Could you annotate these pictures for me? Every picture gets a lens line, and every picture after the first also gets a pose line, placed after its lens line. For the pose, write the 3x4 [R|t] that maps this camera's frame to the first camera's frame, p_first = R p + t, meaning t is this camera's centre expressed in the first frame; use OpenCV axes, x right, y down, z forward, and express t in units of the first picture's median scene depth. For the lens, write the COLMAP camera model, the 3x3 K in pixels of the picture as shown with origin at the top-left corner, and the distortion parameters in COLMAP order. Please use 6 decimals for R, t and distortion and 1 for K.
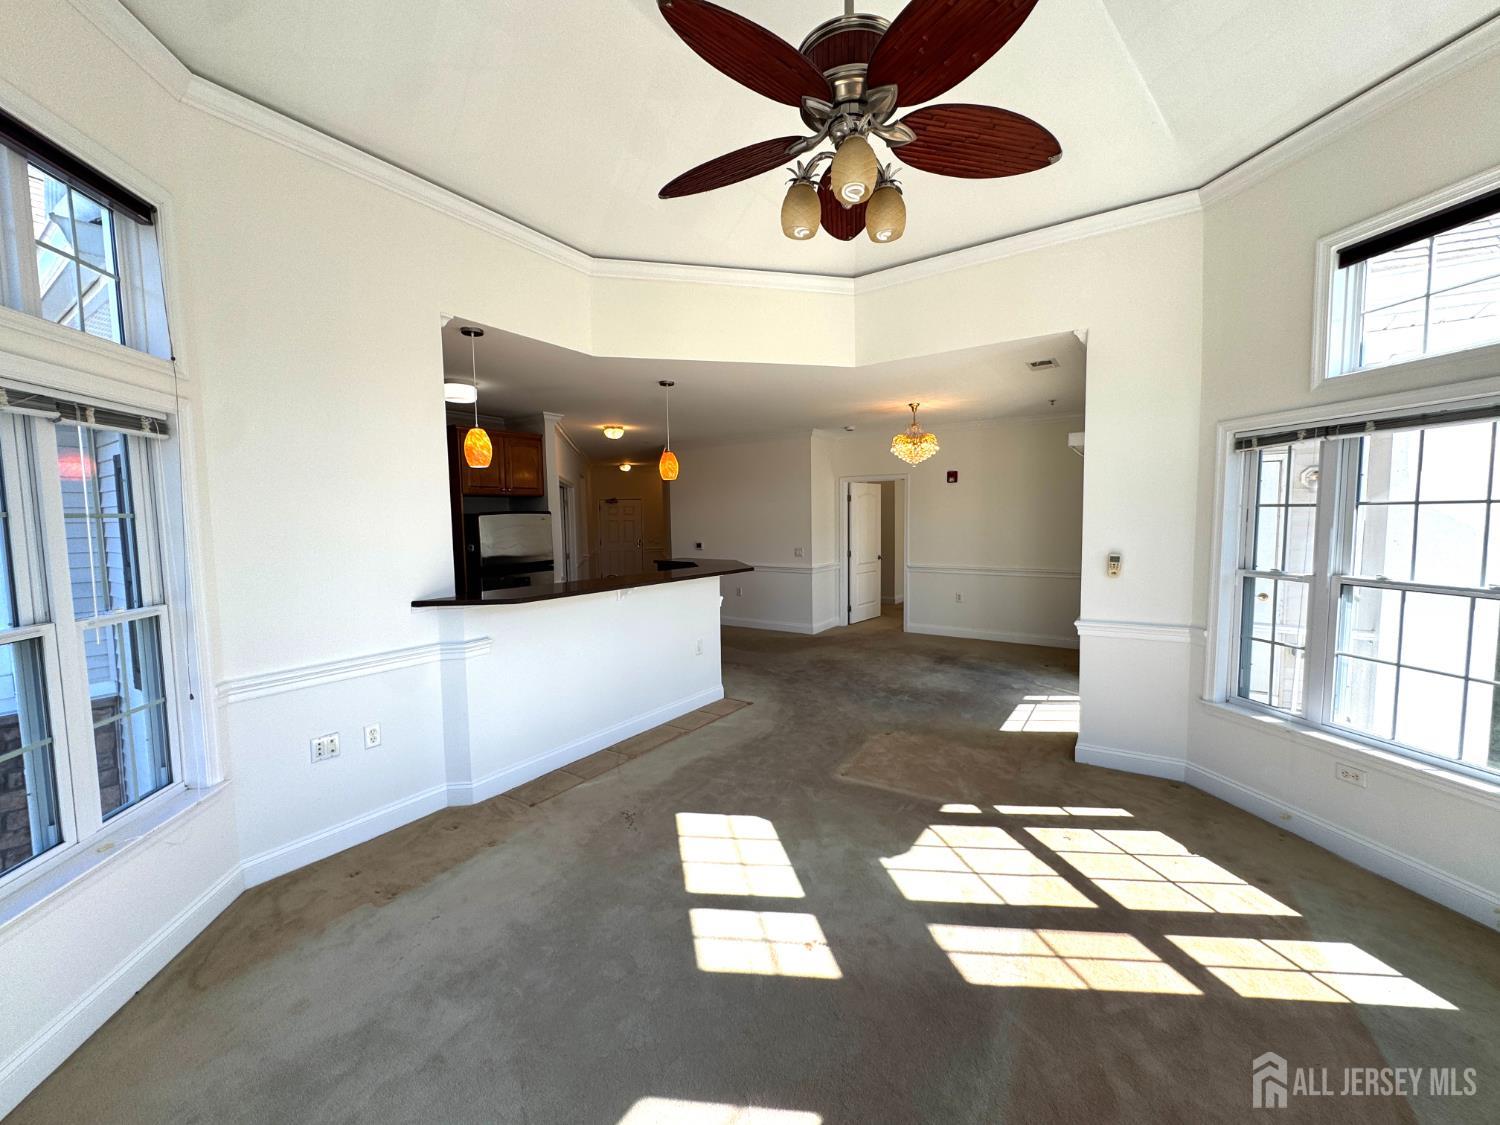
lens RADIAL K [[600.3, 0, 750.0], [0, 600.3, 562.5], [0, 0, 1]] dist [-0.000603, -0.000170]
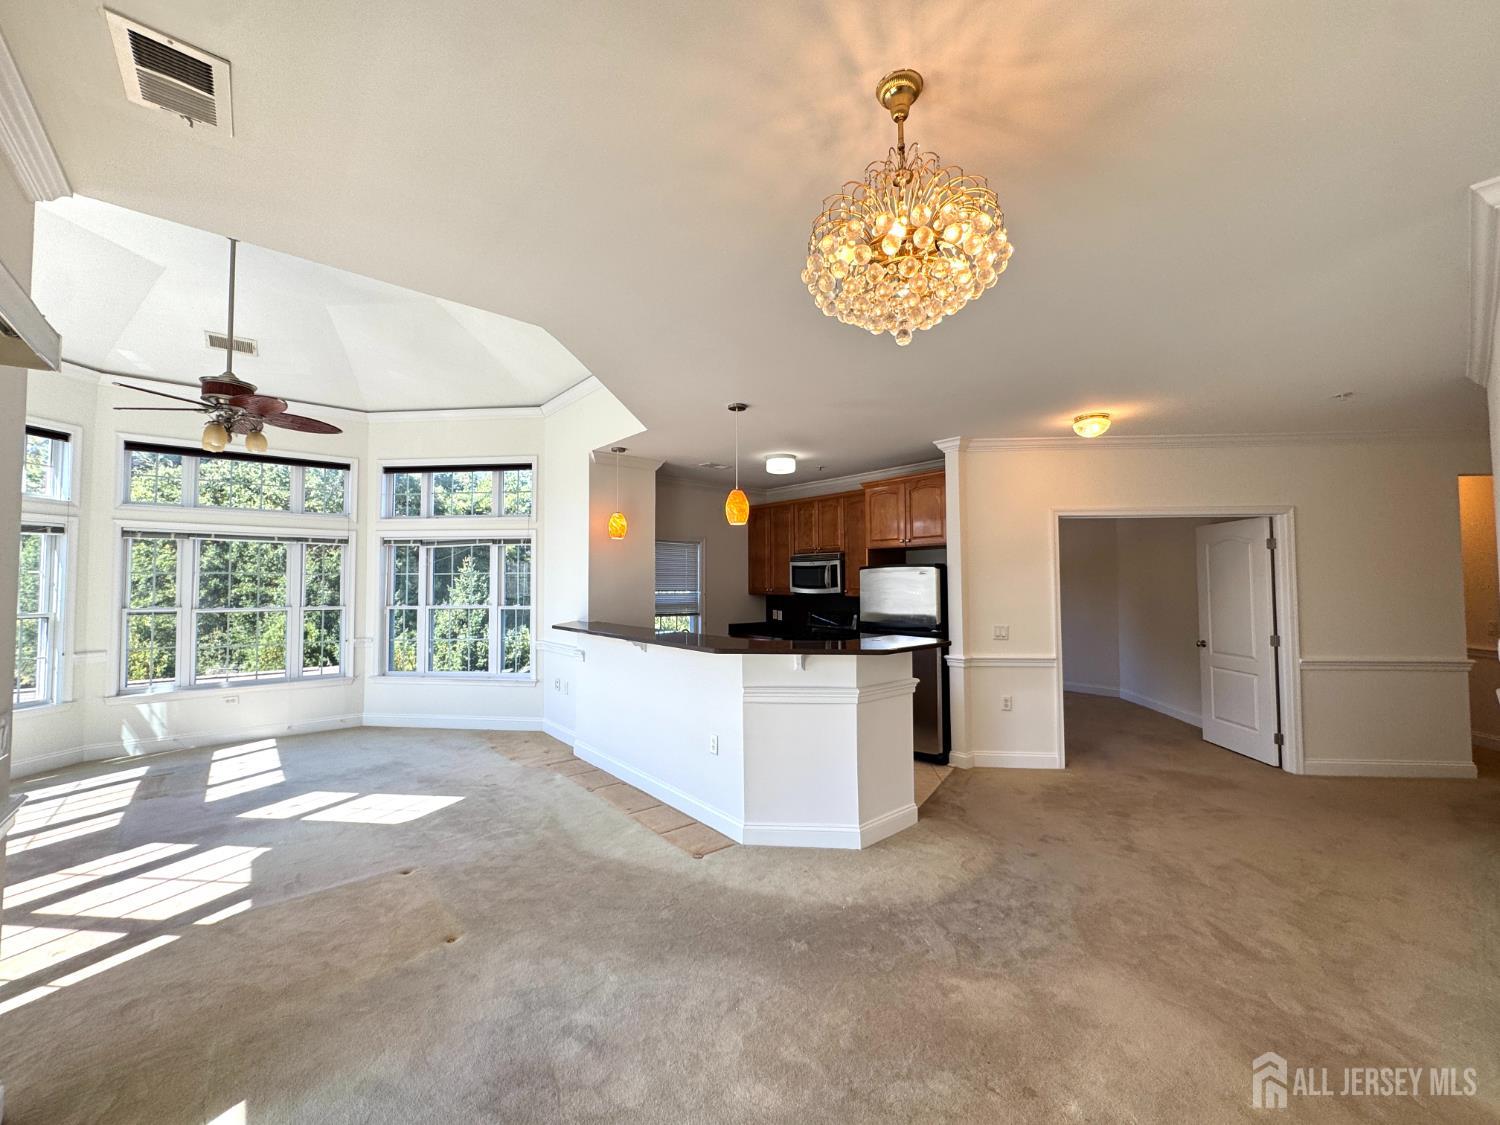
lens RADIAL K [[600.3, 0, 750.0], [0, 600.3, 562.5], [0, 0, 1]] dist [-0.000603, -0.000170]
pose [[-0.279337, -0.016260, -0.960055, 1.154519], [-0.066003, 0.997817, 0.002305, -0.165621], [0.957922, 0.064011, -0.279800, 2.288374]]
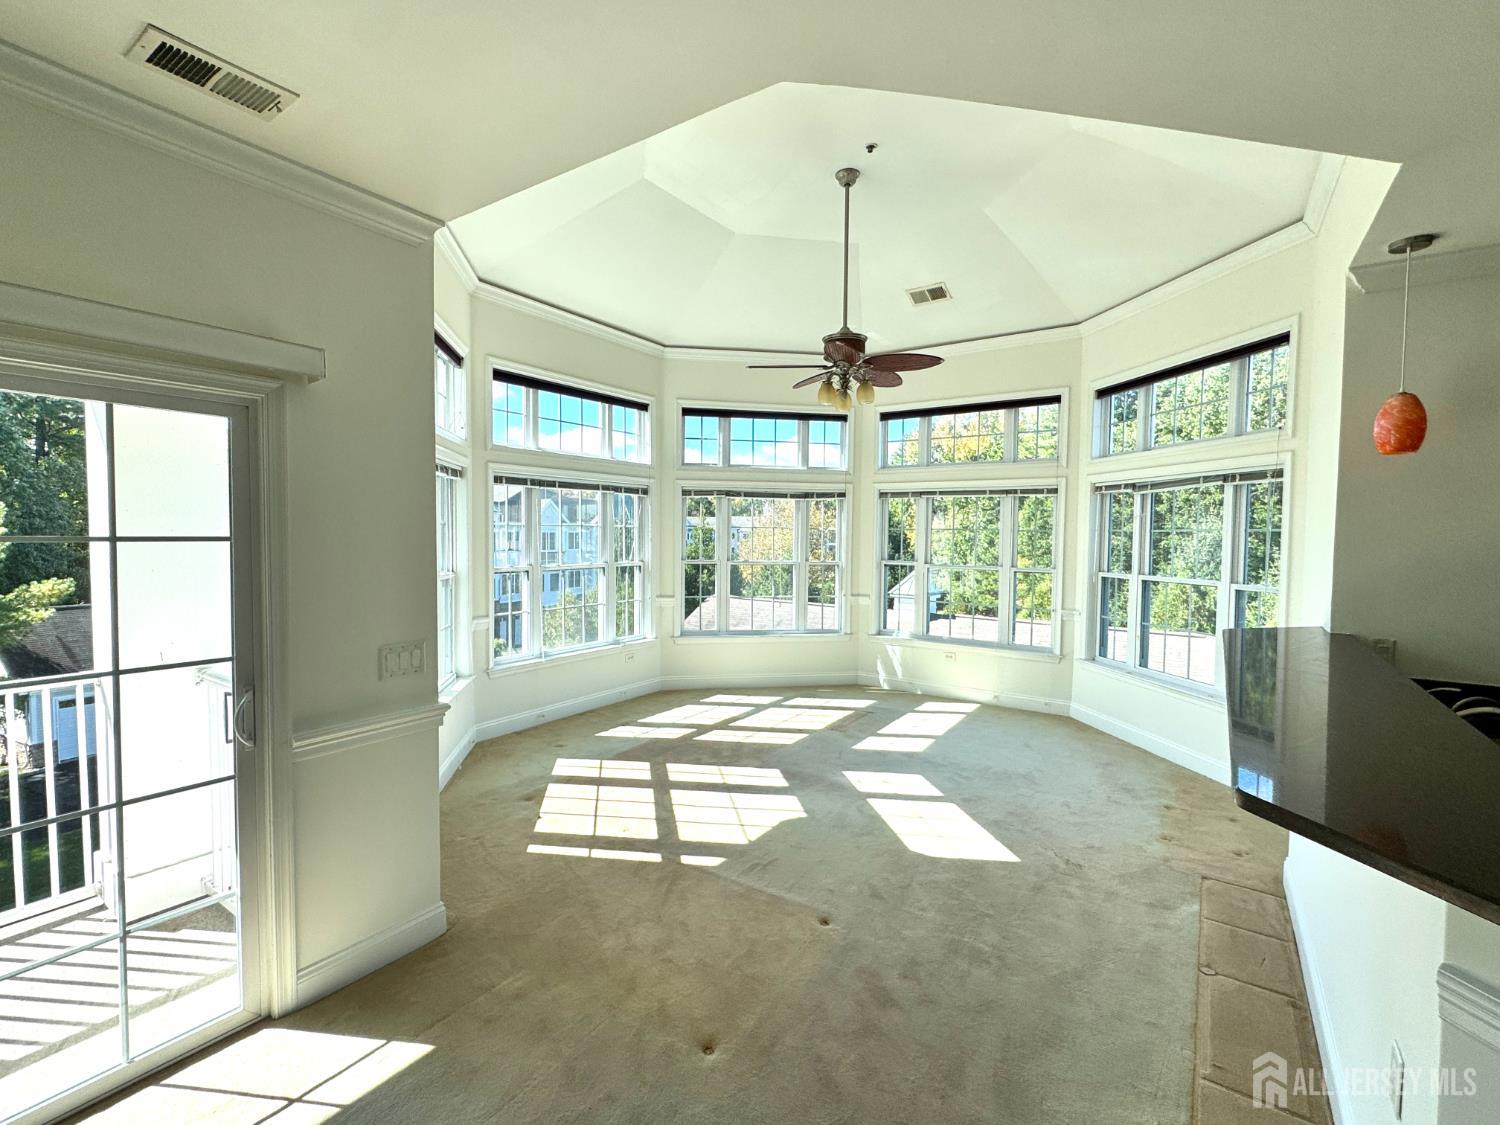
lens RADIAL K [[670.7, 0, 750.0], [0, 670.7, 562.5], [0, 0, 1]] dist [-0.002309, -0.000297]
pose [[-0.999867, 0.004468, 0.015671, 0.311820], [0.006341, 0.992562, 0.121577, -0.177875], [-0.015012, 0.121661, -0.992458, 2.301712]]
